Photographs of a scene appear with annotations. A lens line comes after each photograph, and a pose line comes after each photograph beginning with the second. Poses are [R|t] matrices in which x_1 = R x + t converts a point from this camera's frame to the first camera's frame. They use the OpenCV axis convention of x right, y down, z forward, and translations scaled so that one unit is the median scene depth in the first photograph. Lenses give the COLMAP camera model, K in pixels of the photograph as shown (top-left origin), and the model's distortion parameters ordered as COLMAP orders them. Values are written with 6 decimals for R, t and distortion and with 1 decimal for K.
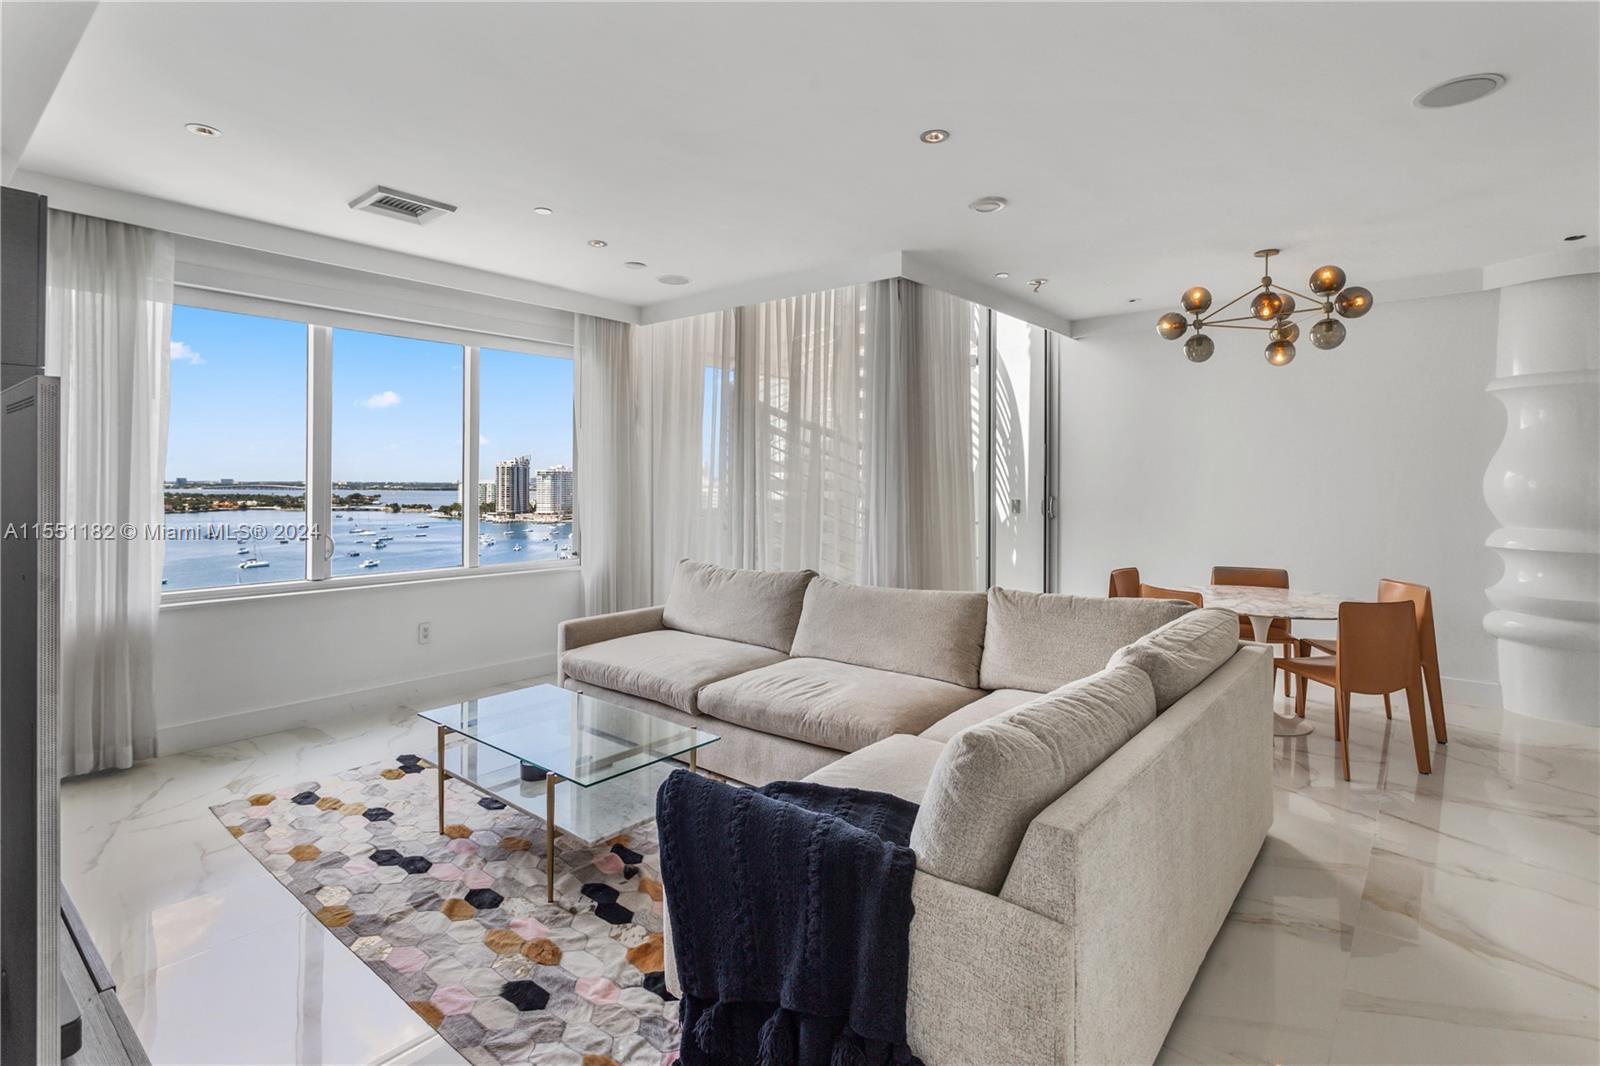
lens RADIAL K [[780.9, 0, 815.9], [0, 780.9, 475.7], [0, 0, 1]] dist [-0.006267, 0.005658]
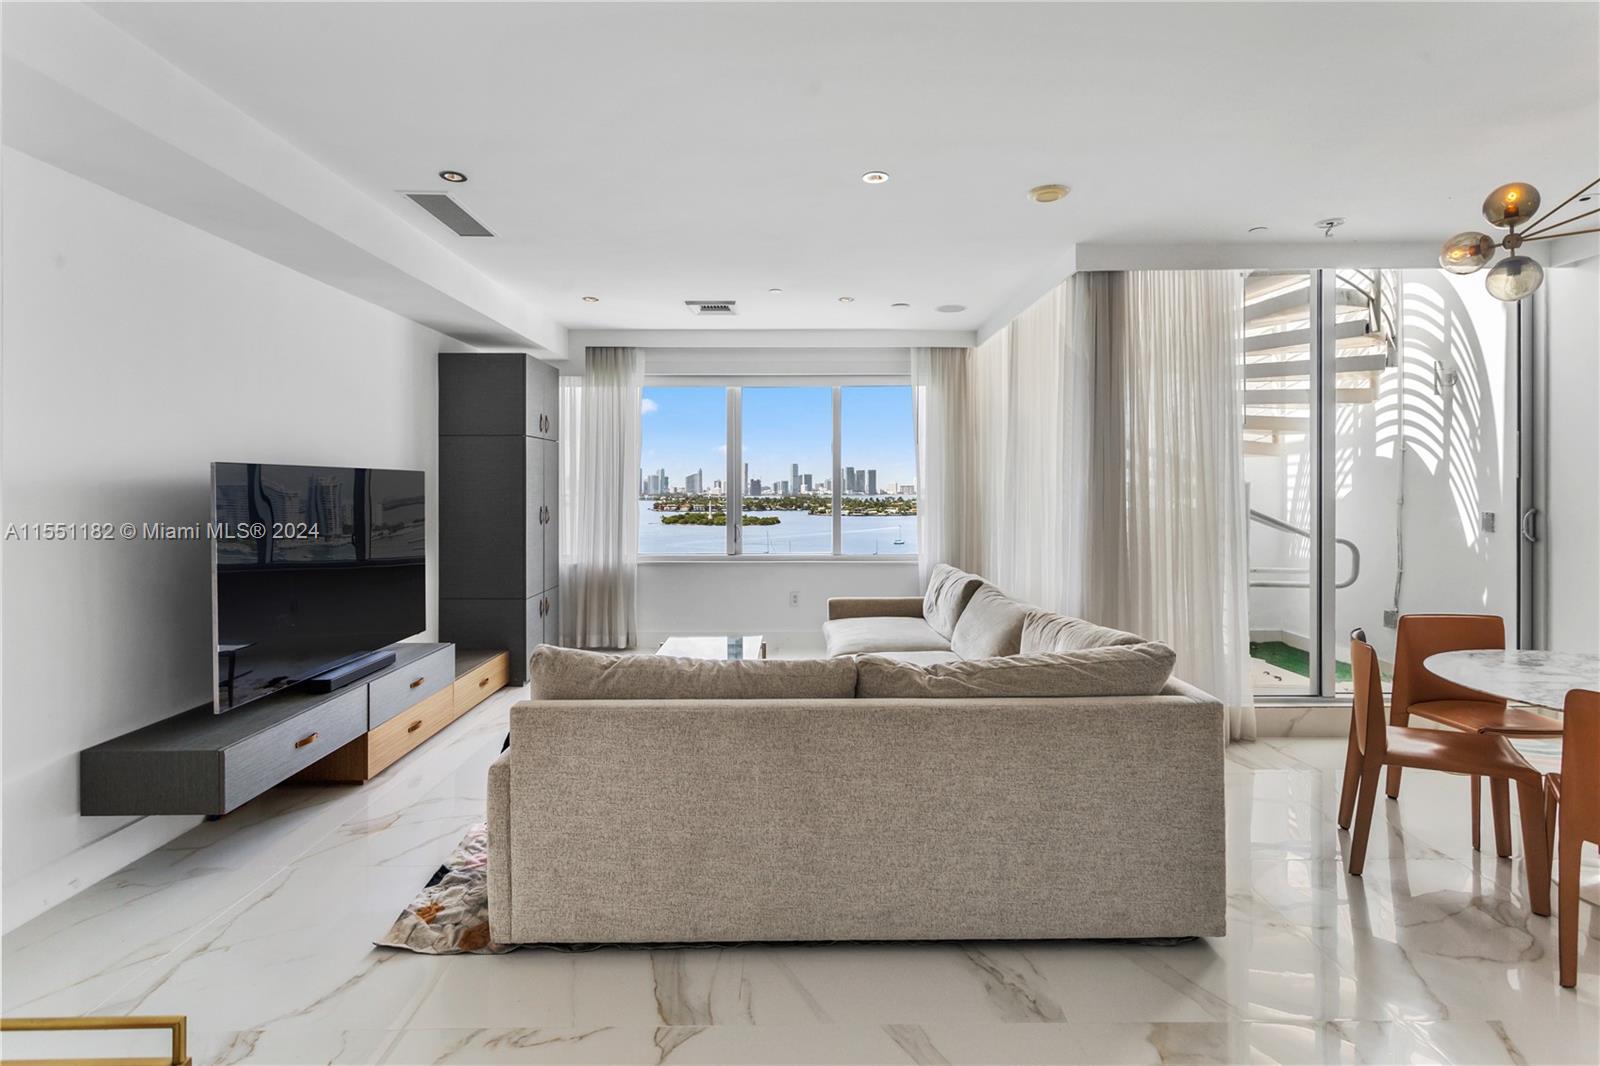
lens RADIAL K [[780.9, 0, 793.4], [0, 780.9, 485.3], [0, 0, 1]] dist [-0.006267, 0.005658]
pose [[0.631773, -0.007151, -0.775120, 0.611400], [0.008784, 0.999959, -0.002066, 0.002900], [0.775104, -0.005504, 0.631810, 0.133935]]
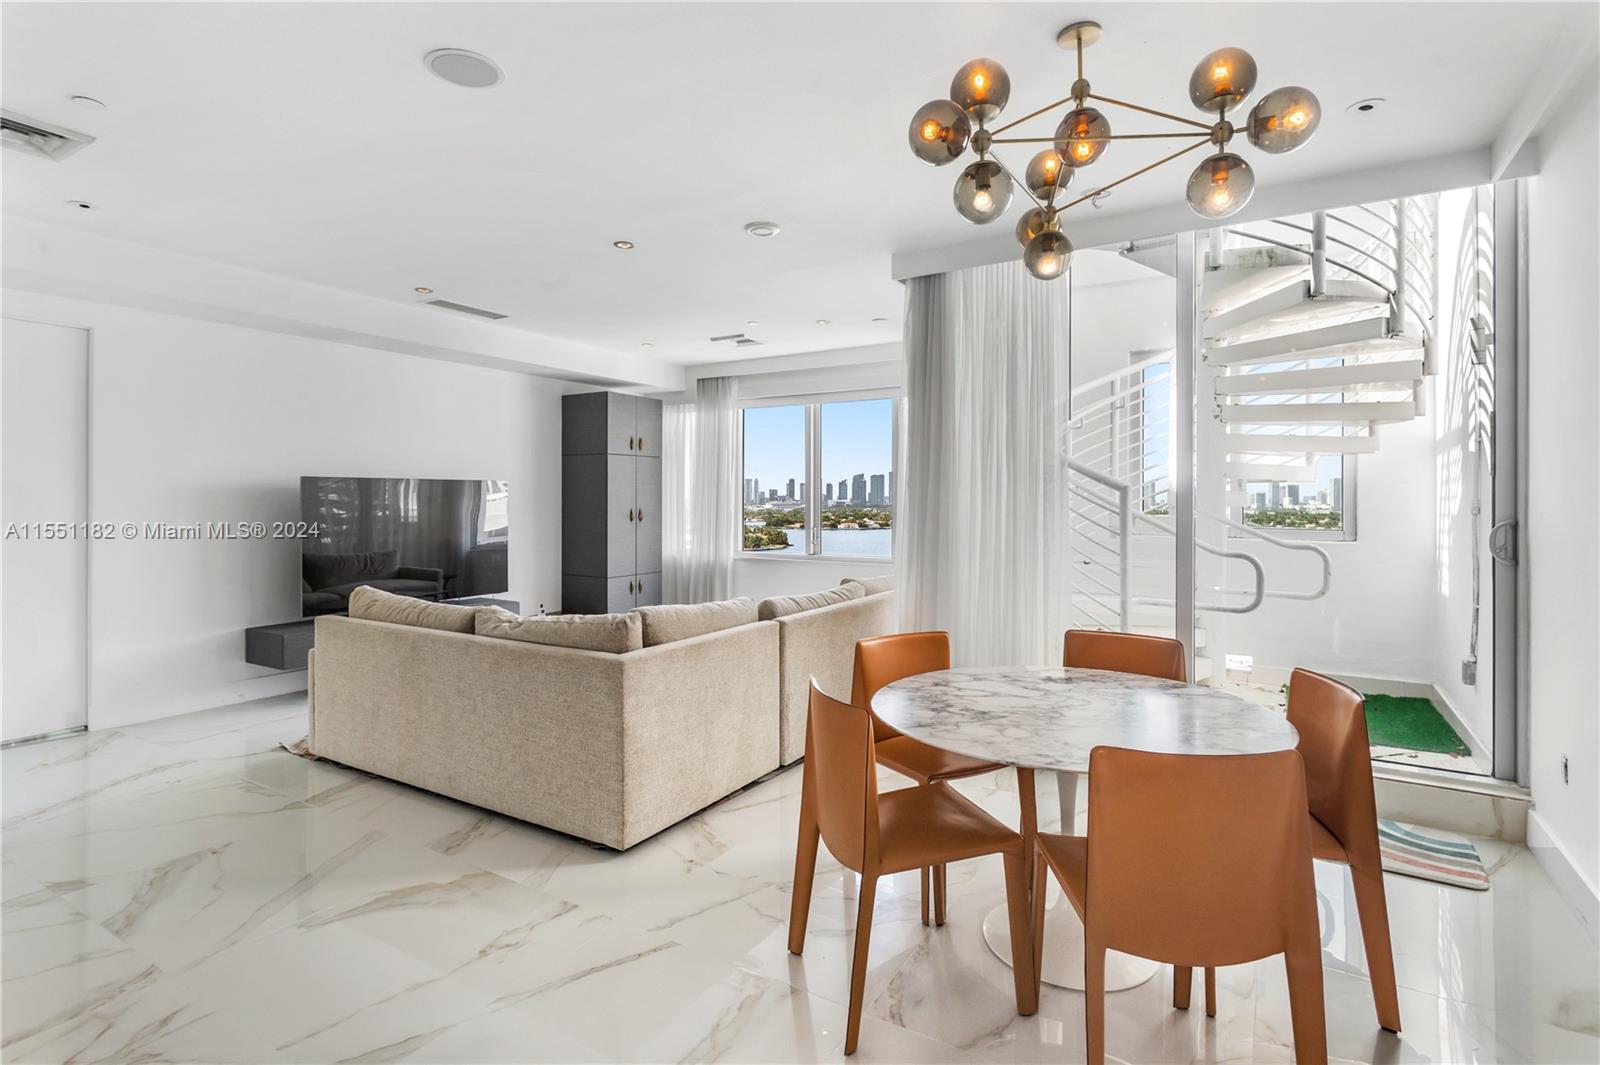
lens RADIAL K [[780.9, 0, 781.1], [0, 780.9, 503.3], [0, 0, 1]] dist [-0.006267, 0.005658]
pose [[0.127624, 0.000324, -0.991823, 1.027210], [0.003185, 0.999995, 0.000736, 0.020142], [0.991817, -0.003253, 0.127623, 0.716281]]
